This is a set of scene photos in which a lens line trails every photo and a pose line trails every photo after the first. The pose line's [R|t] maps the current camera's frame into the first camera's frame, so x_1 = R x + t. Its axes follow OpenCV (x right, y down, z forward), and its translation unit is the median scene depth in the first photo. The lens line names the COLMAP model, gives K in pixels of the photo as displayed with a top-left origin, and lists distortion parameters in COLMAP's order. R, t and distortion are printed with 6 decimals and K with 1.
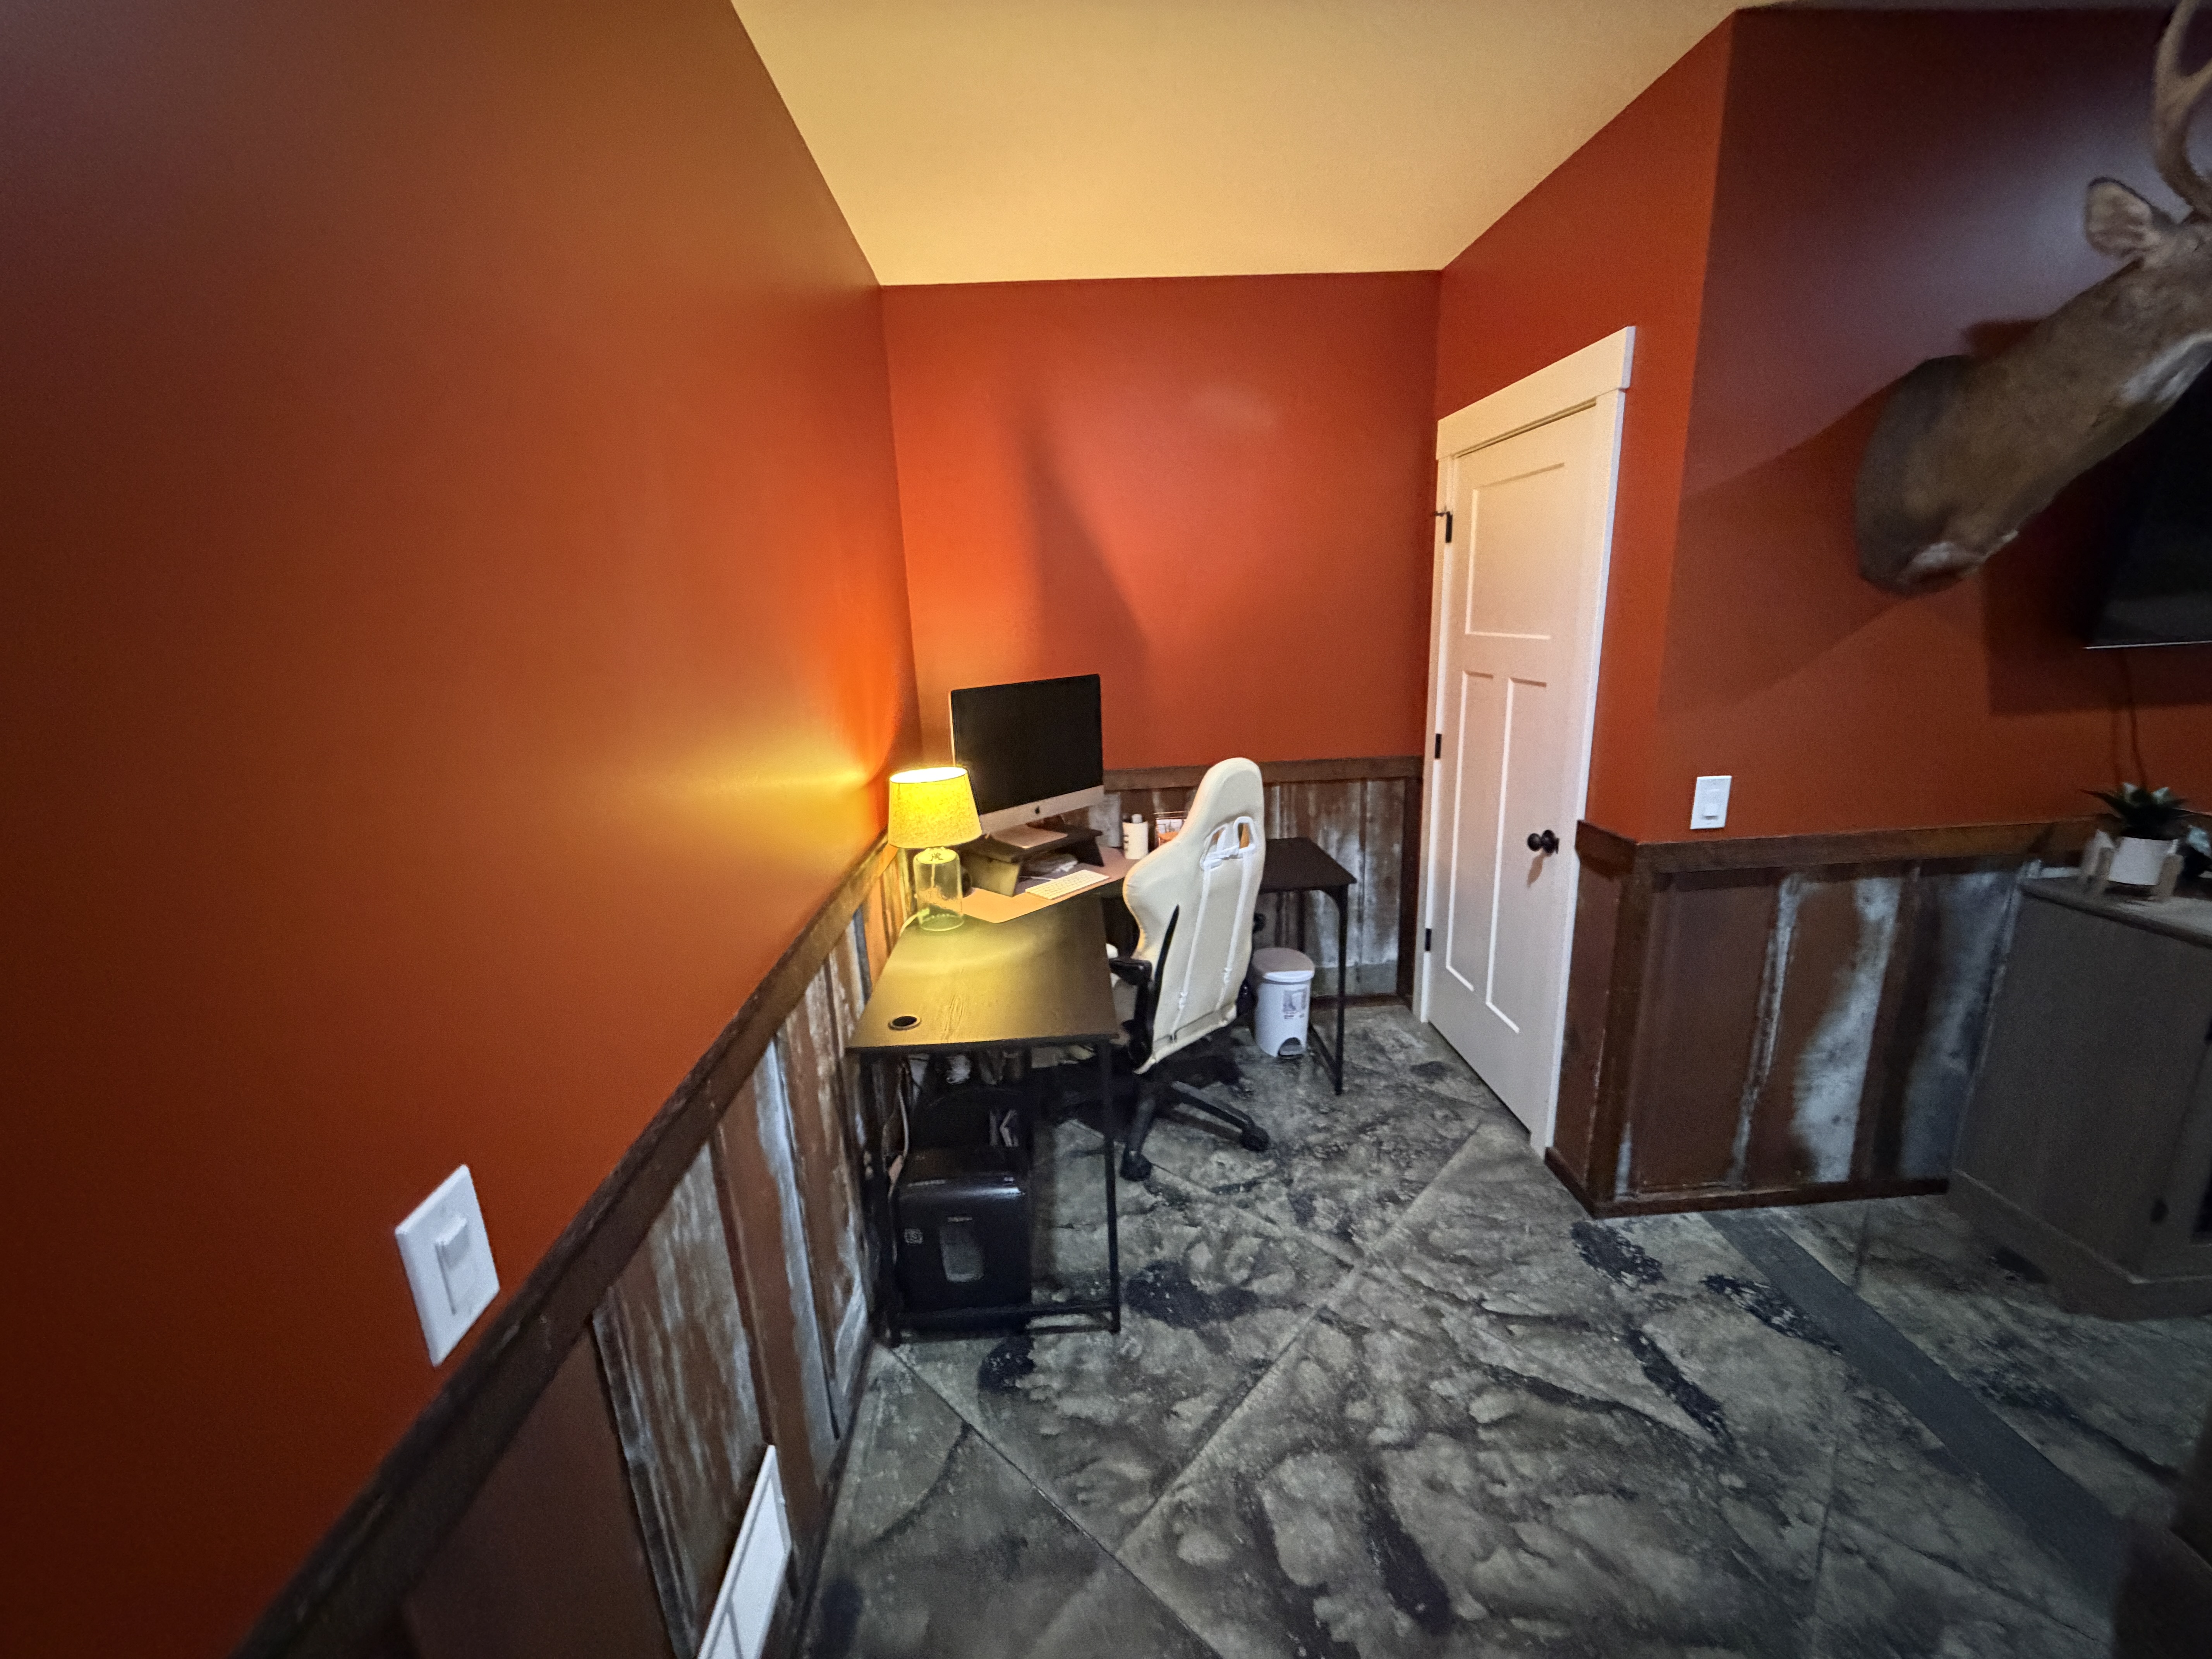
lens RADIAL K [[879.6, 0, 1097.8], [0, 879.6, 832.9], [0, 0, 1]] dist [-0.000108, -0.000133]
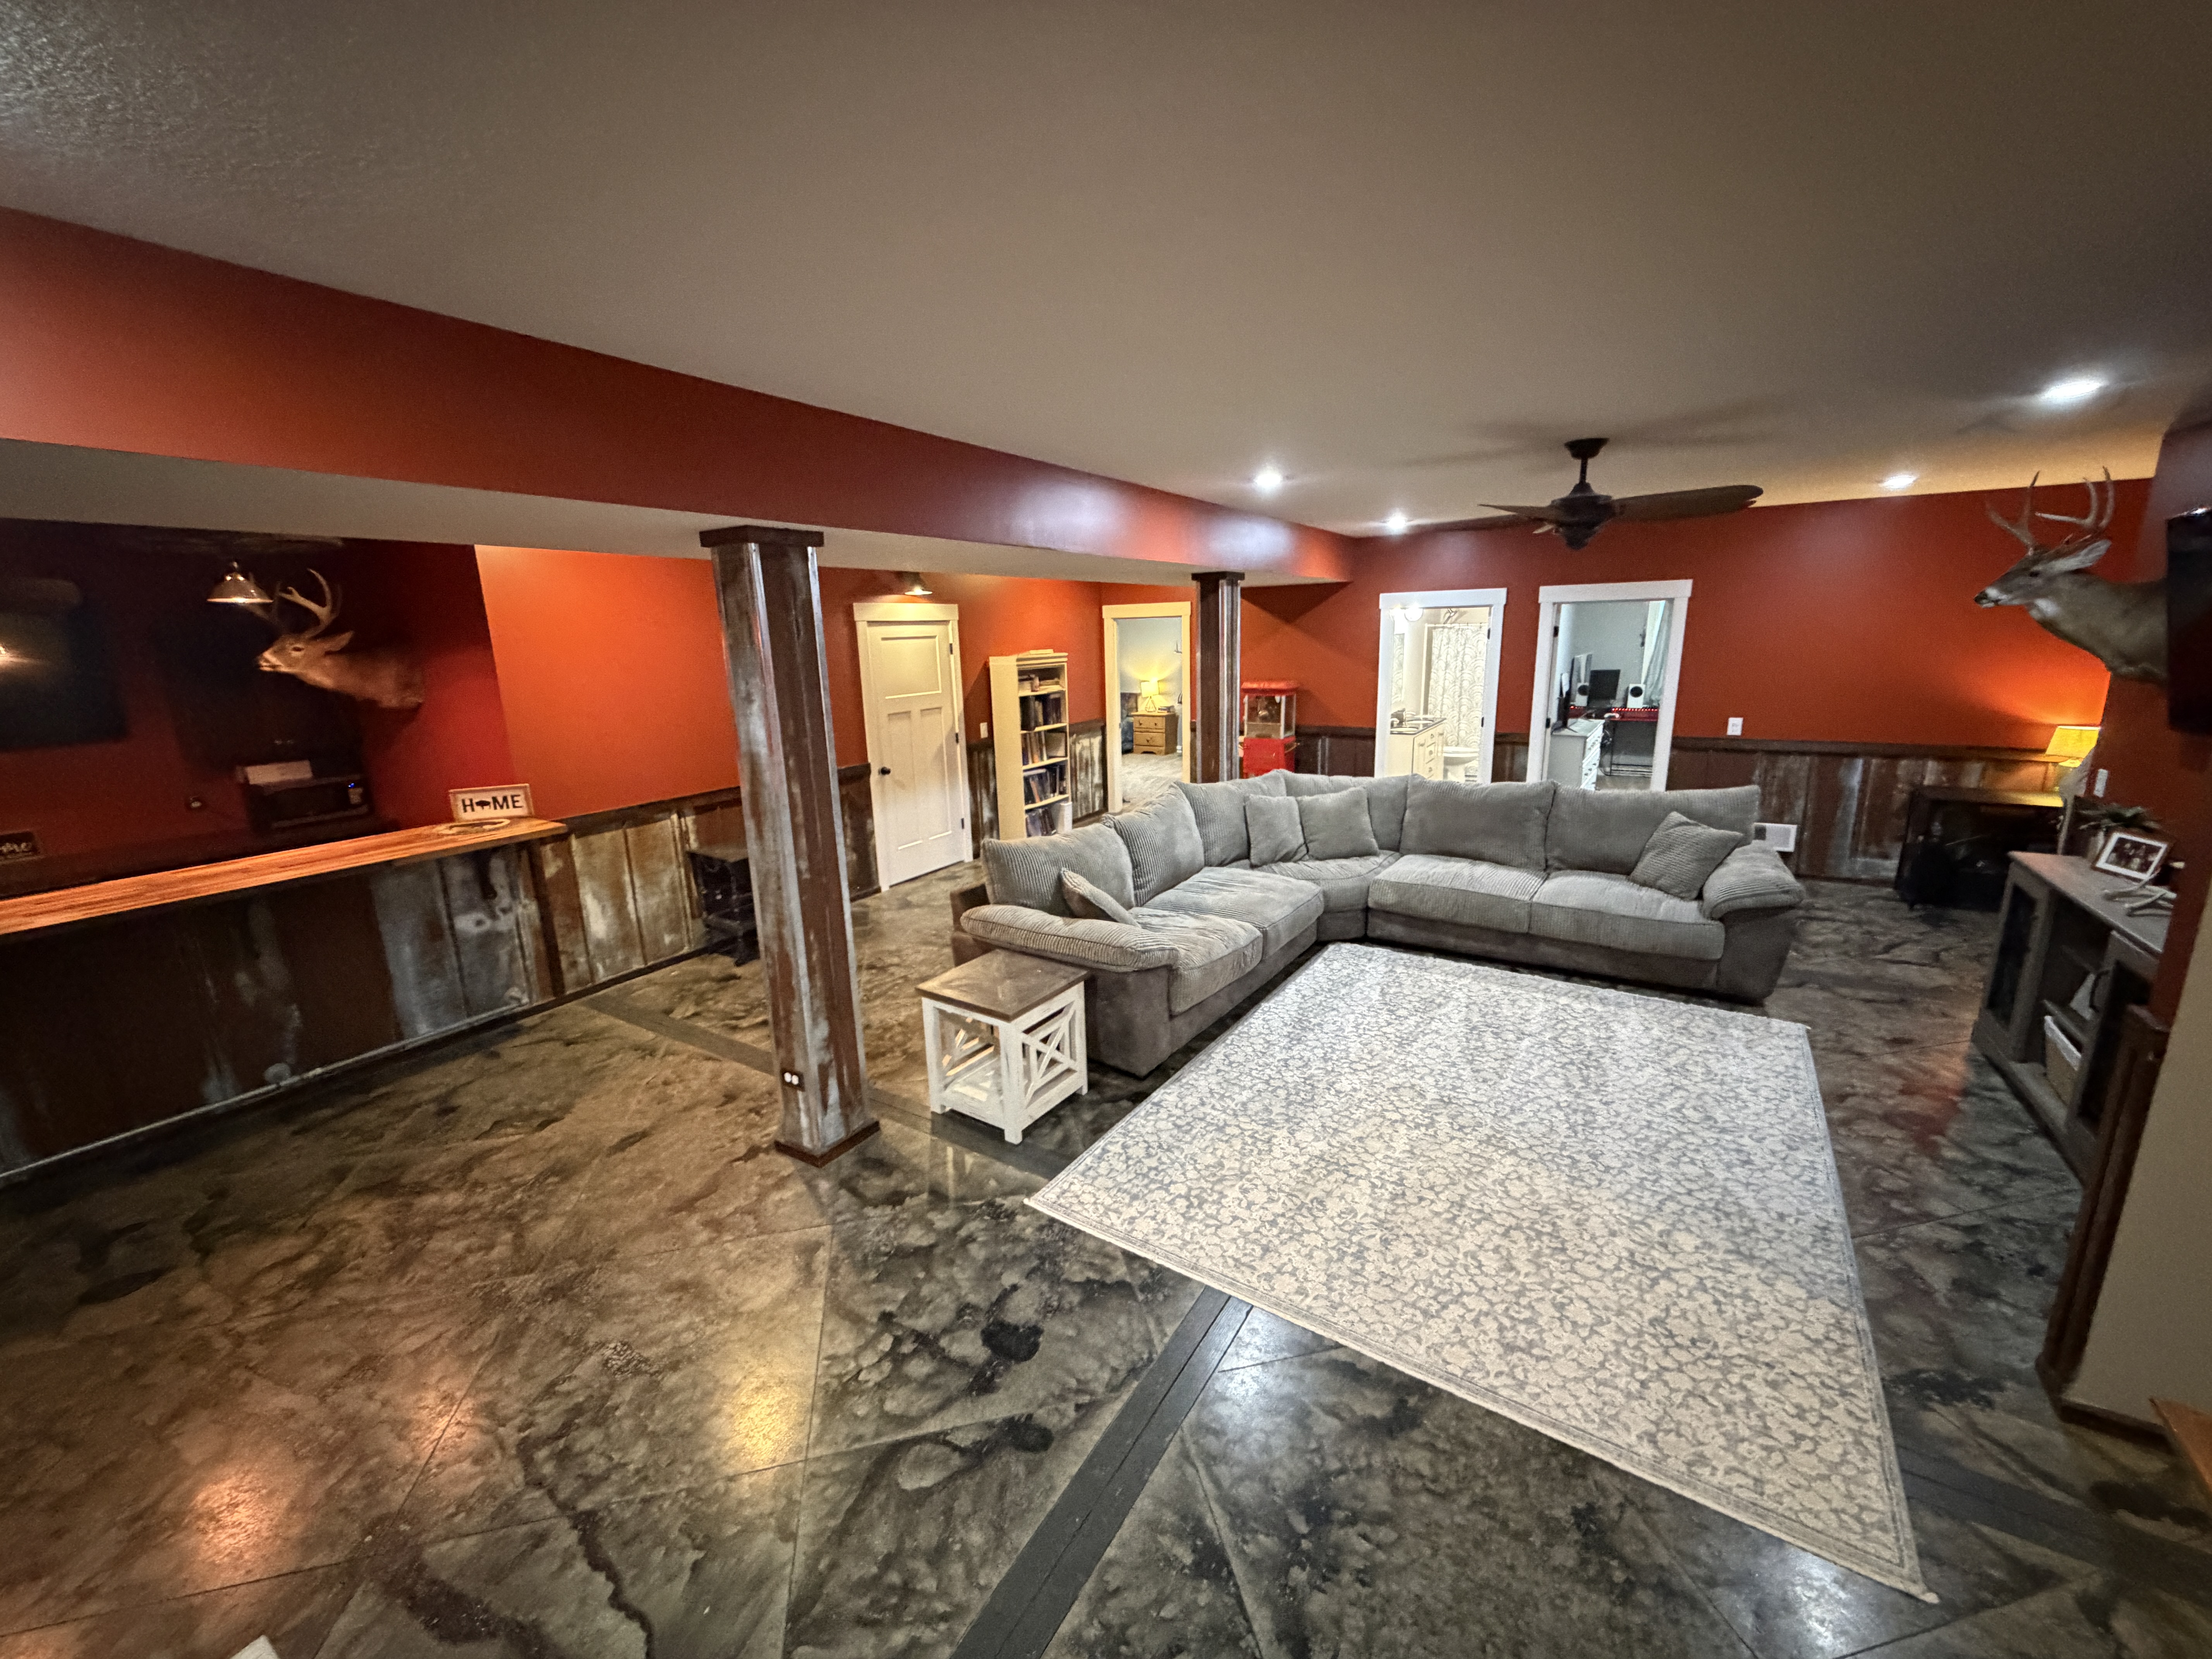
lens RADIAL K [[879.6, 0, 1099.2], [0, 879.6, 836.1], [0, 0, 1]] dist [-0.000108, -0.000133]
pose [[-0.570480, 0.243740, -0.784311, 3.461192], [-0.157922, 0.904577, 0.395982, -0.345222], [0.805986, 0.349760, -0.477551, 0.137918]]
